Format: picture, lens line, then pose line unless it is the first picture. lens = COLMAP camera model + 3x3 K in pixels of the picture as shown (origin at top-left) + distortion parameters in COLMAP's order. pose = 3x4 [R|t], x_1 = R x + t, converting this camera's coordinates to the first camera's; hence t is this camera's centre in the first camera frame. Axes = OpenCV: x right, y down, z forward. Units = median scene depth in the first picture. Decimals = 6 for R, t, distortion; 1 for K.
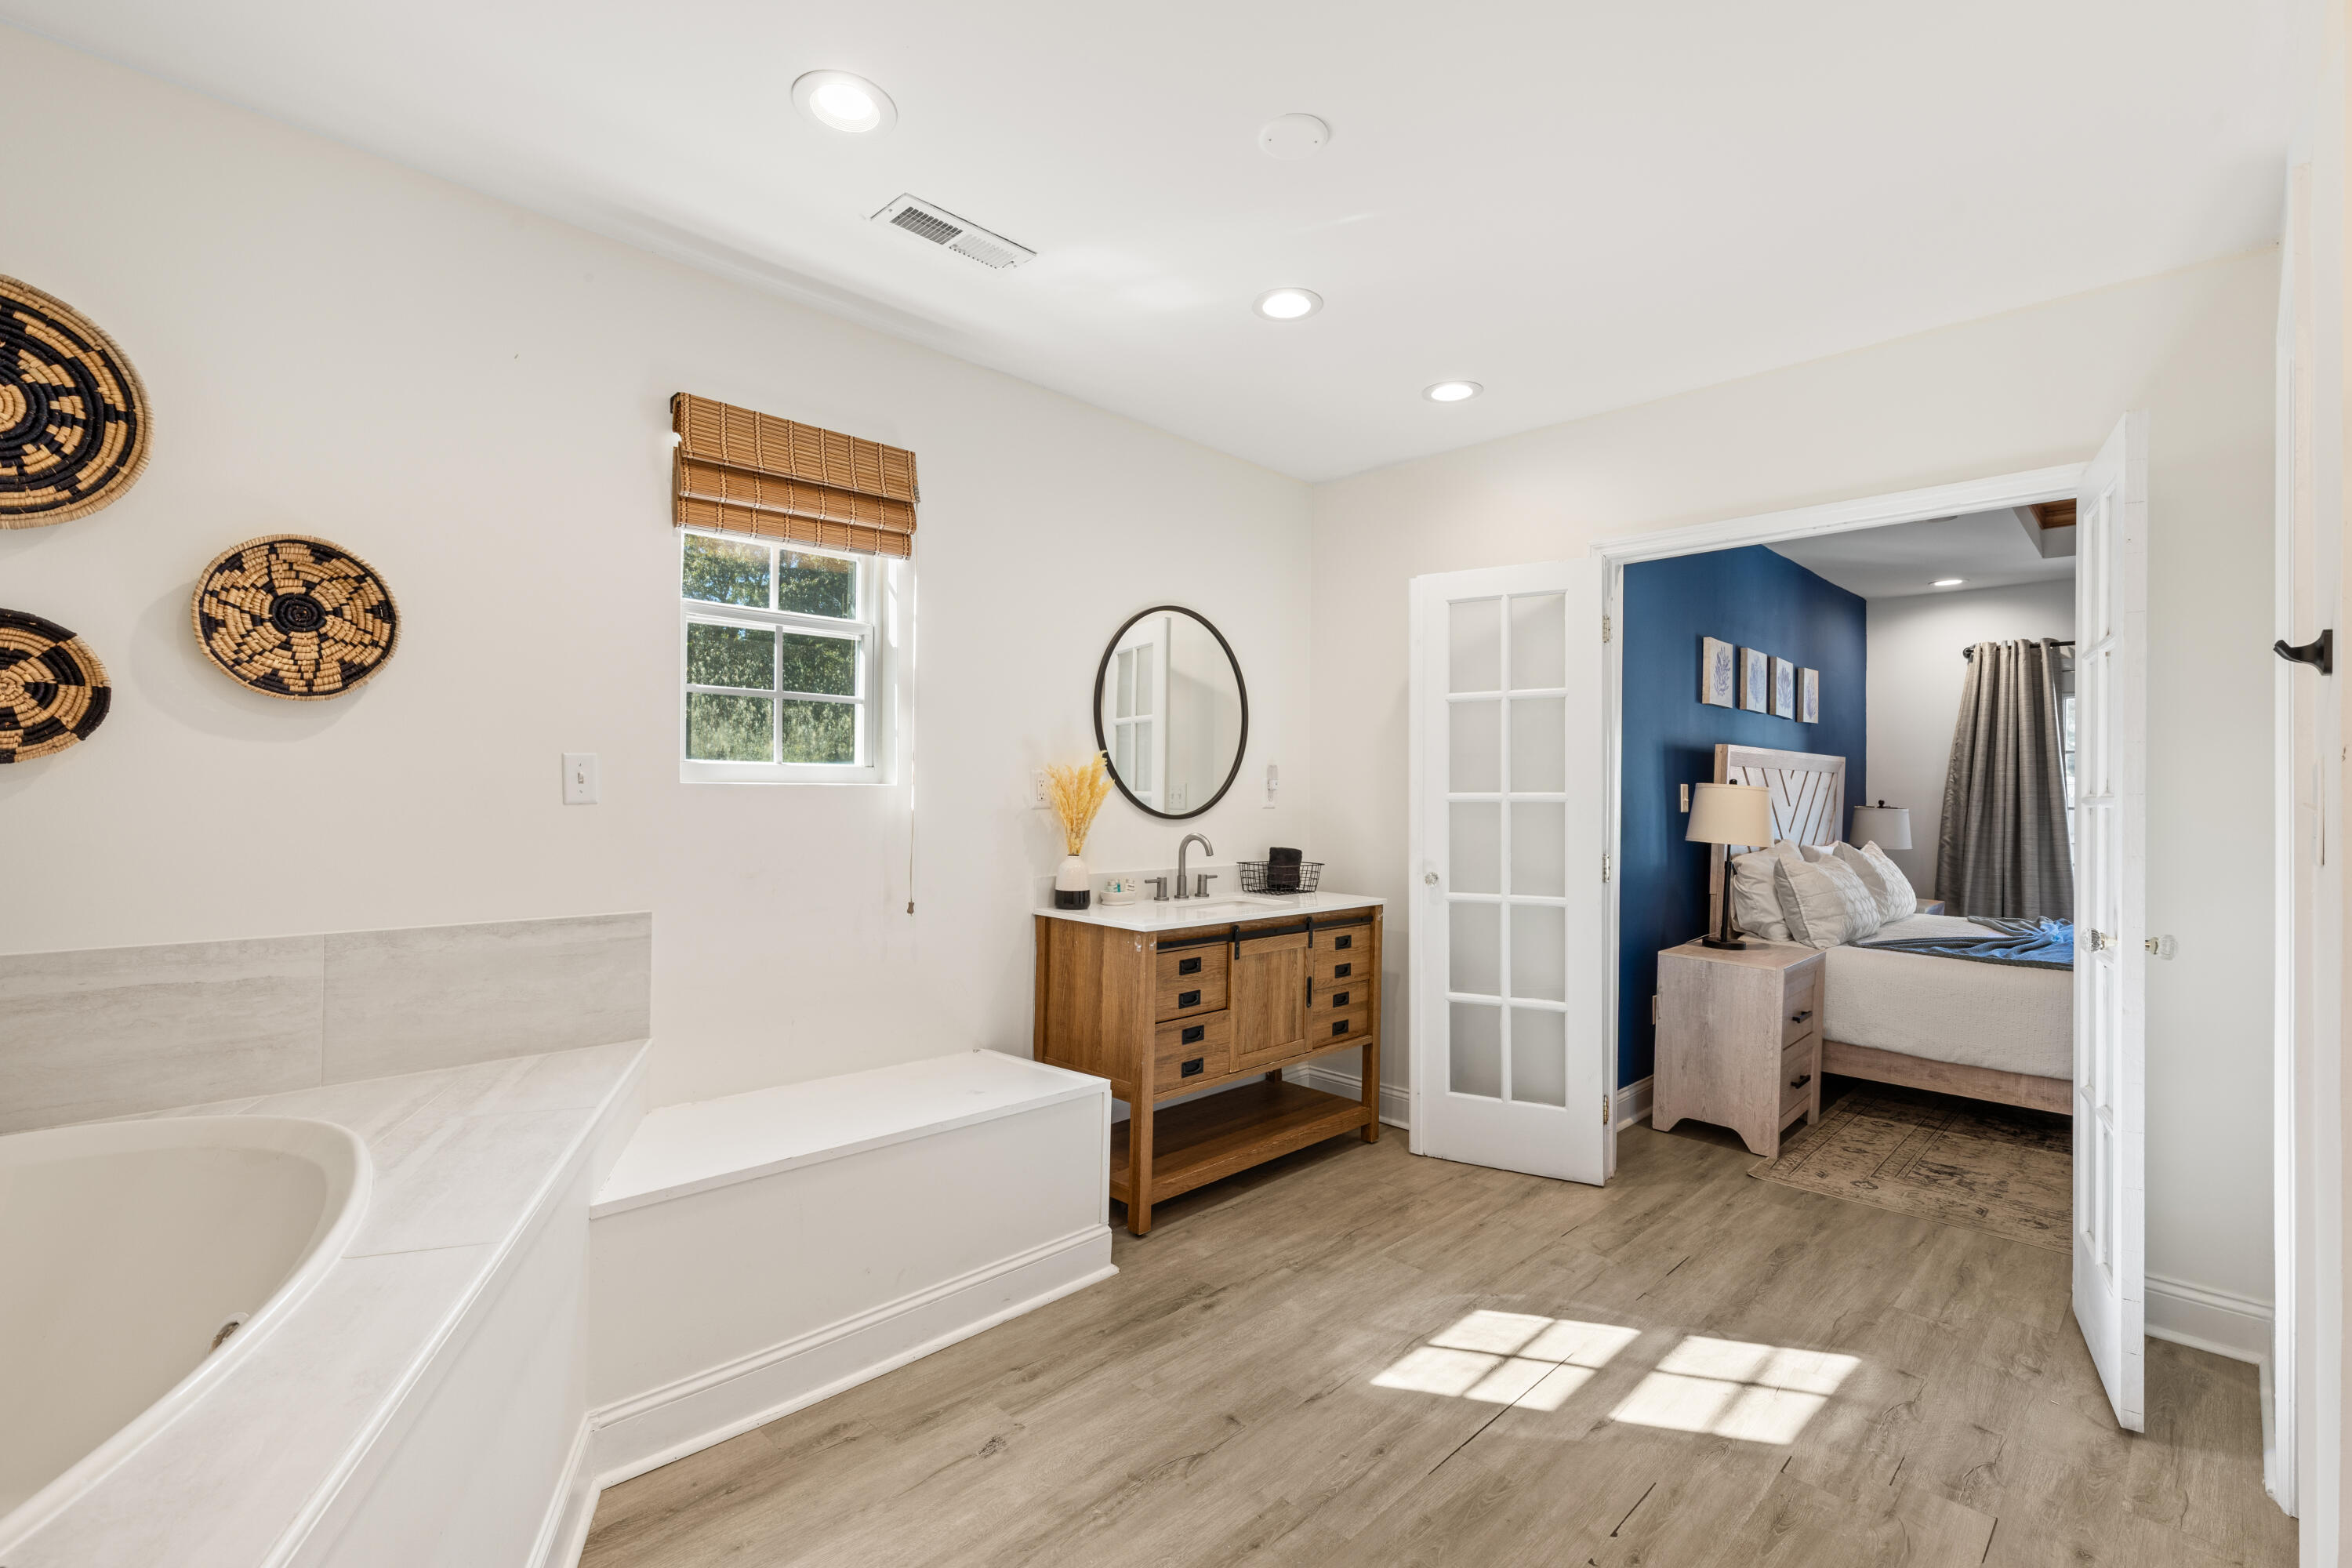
lens RADIAL K [[1033.9, 0, 1169.9], [0, 1033.9, 790.1], [0, 0, 1]] dist [0.000846, -0.000052]
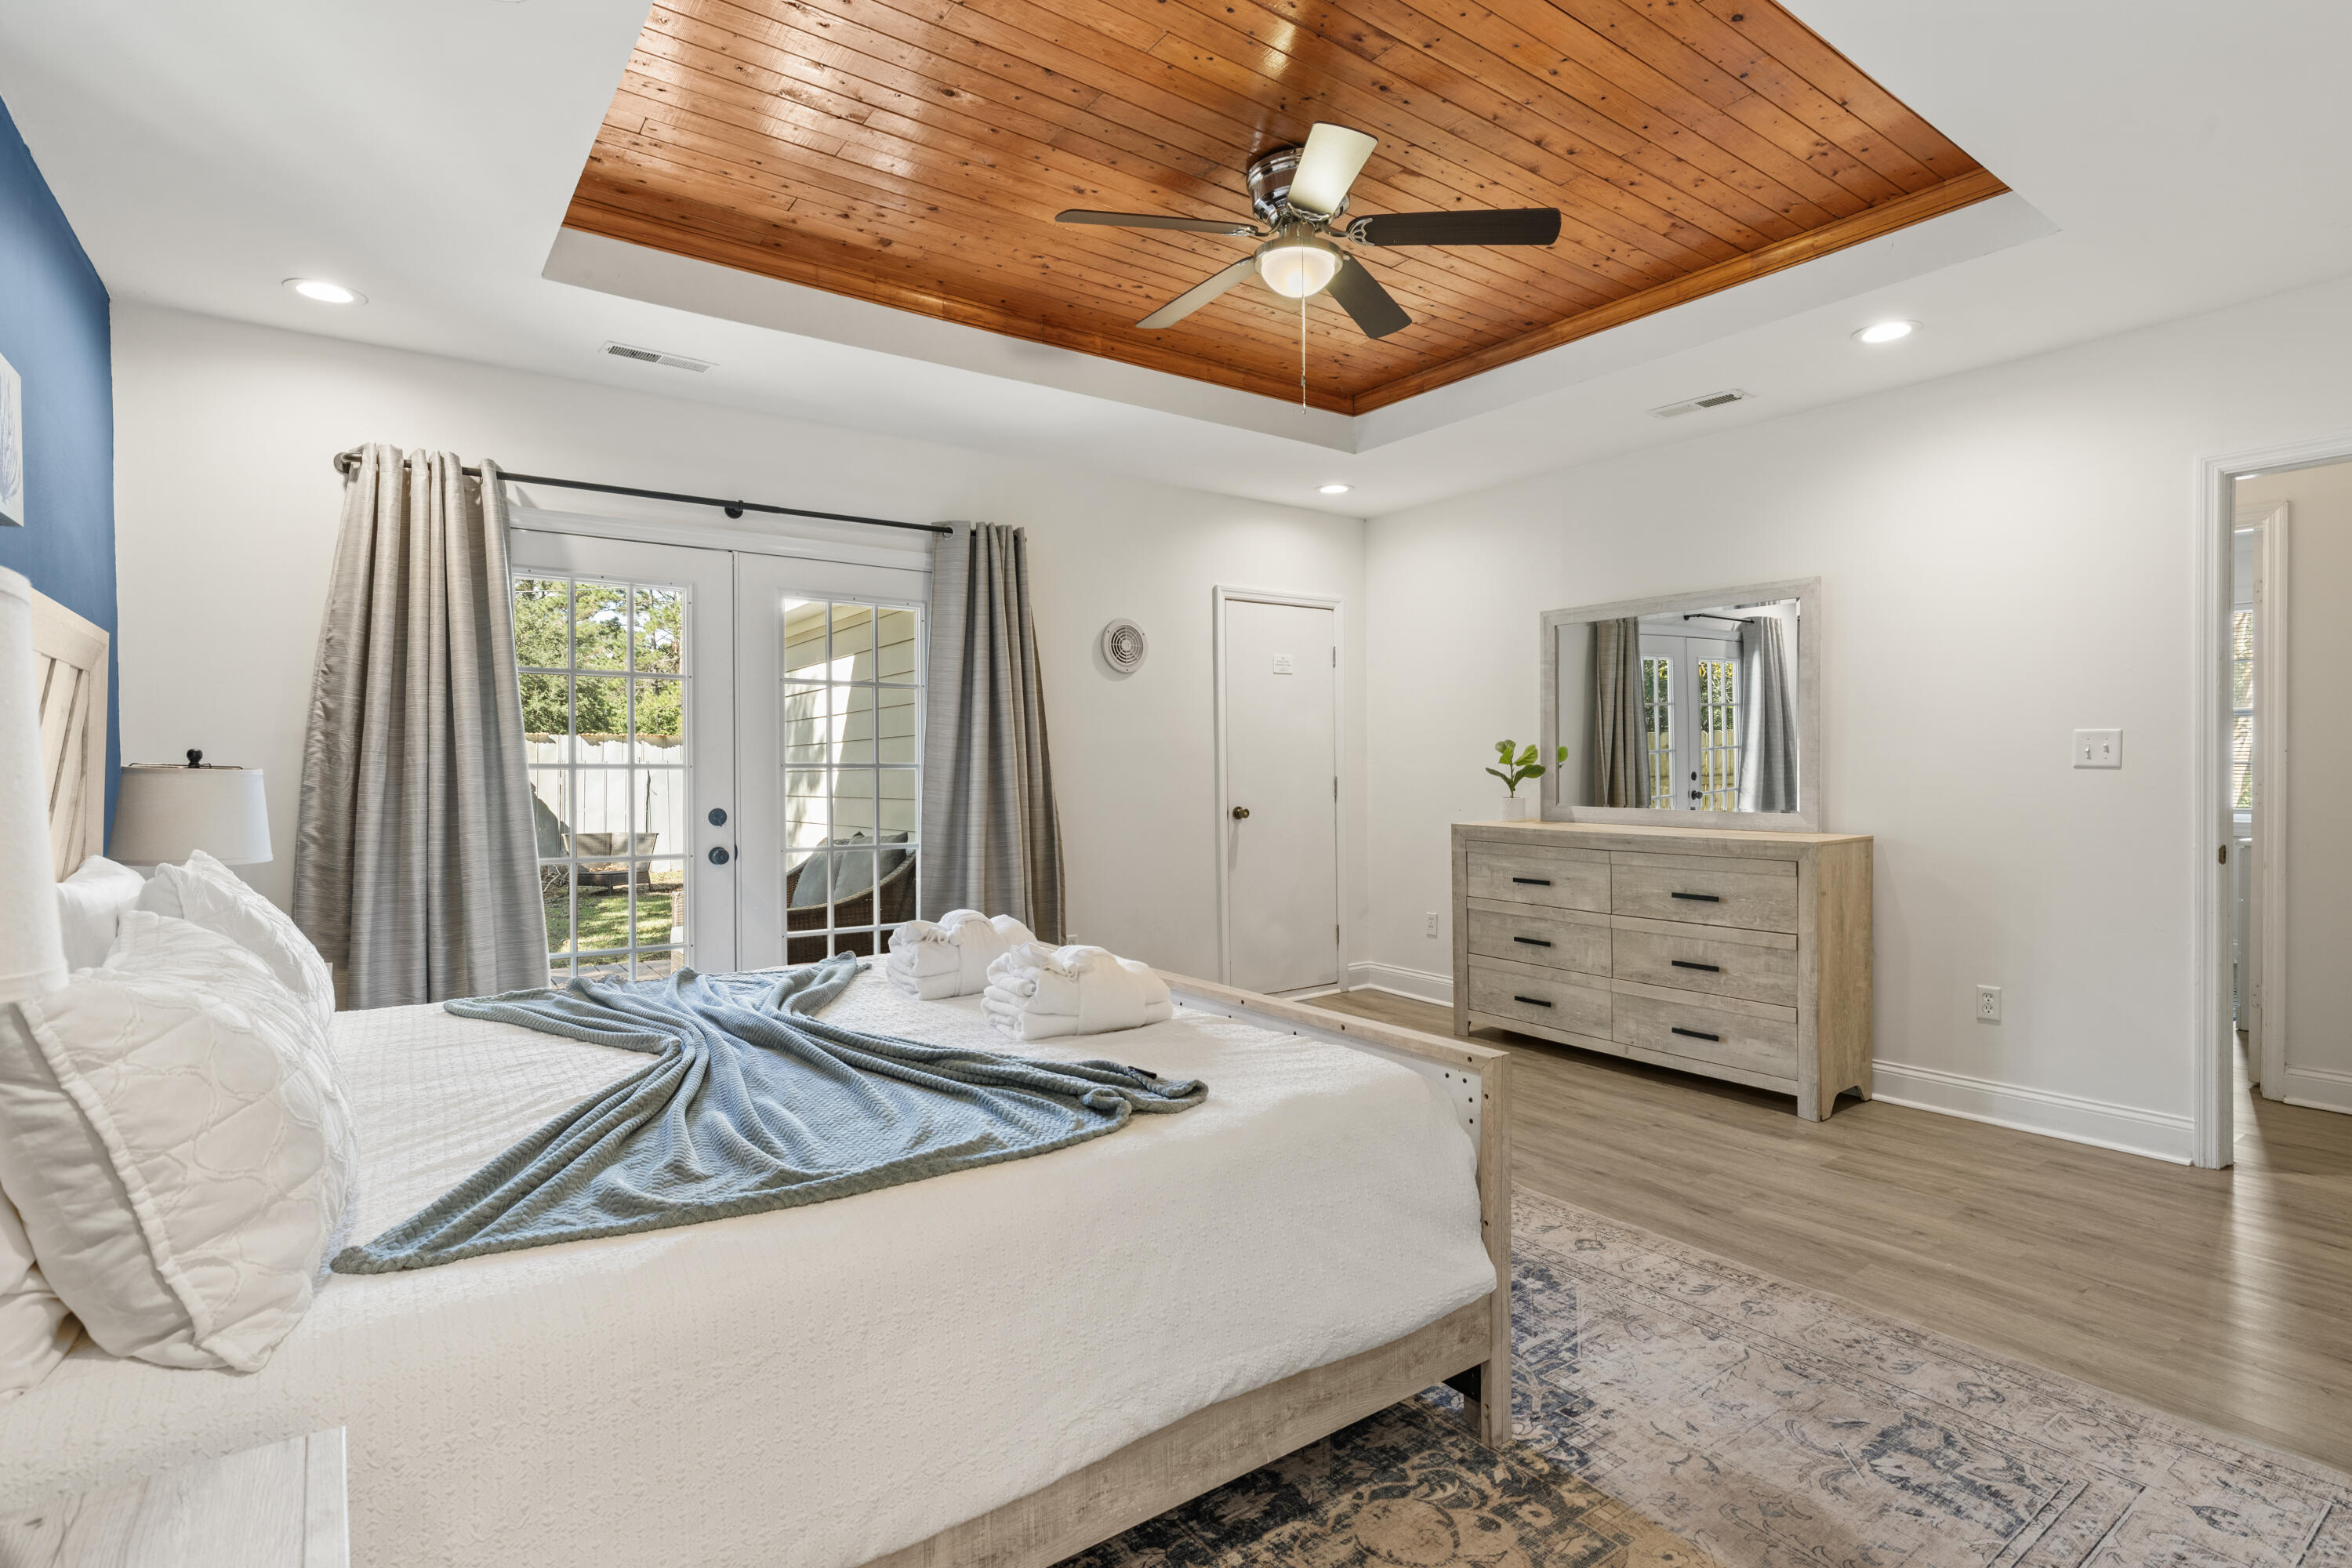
lens RADIAL K [[1136.6, 0, 1189.6], [0, 1136.6, 772.3], [0, 0, 1]] dist [-0.004365, 0.000605]
pose [[0.143412, -0.009769, 0.989615, 0.290273], [0.000697, 0.999952, 0.009770, 0.014890], [-0.989663, -0.000712, 0.143412, 0.532981]]
